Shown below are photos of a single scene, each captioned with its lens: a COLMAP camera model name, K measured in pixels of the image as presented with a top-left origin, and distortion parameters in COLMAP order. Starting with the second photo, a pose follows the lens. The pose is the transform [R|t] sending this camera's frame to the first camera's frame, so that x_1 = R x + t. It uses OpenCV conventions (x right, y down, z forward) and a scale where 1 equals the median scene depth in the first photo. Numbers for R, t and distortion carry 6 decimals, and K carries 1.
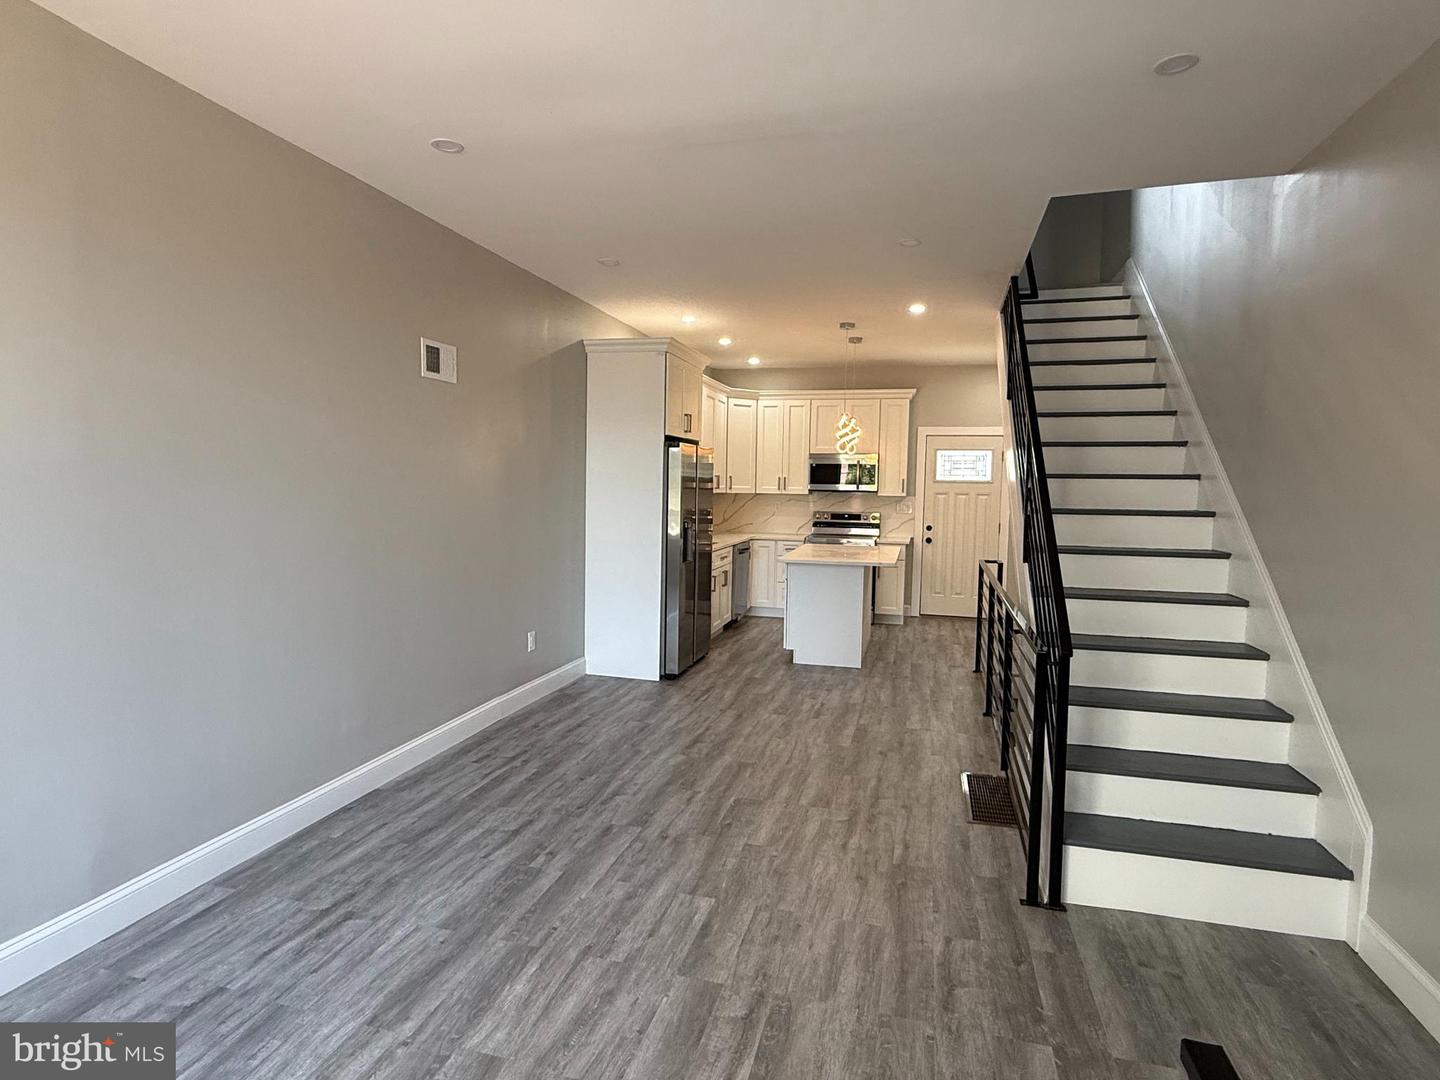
lens RADIAL K [[783.0, 0, 716.7], [0, 783.0, 540.5], [0, 0, 1]] dist [-0.000238, 0.000690]
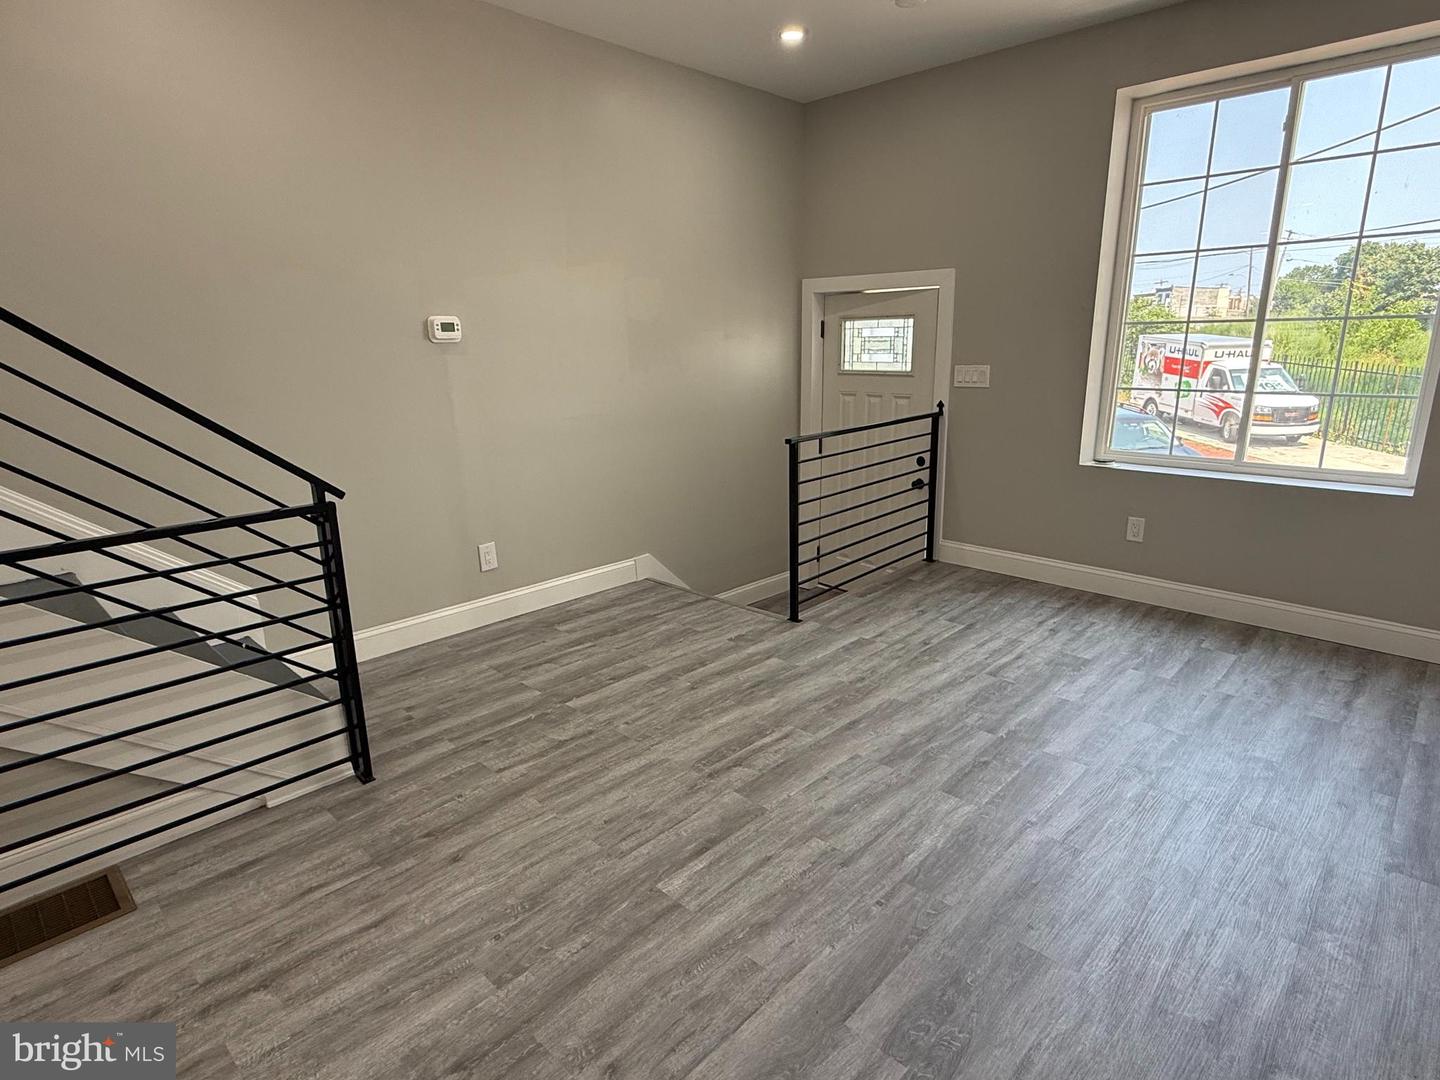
lens RADIAL K [[783.0, 0, 714.7], [0, 783.0, 541.8], [0, 0, 1]] dist [-0.000238, 0.000690]
pose [[-0.874248, -0.126249, 0.468776, -0.259943], [0.034263, 0.947142, 0.318981, -0.055870], [-0.484269, 0.294930, -0.823711, 1.098805]]
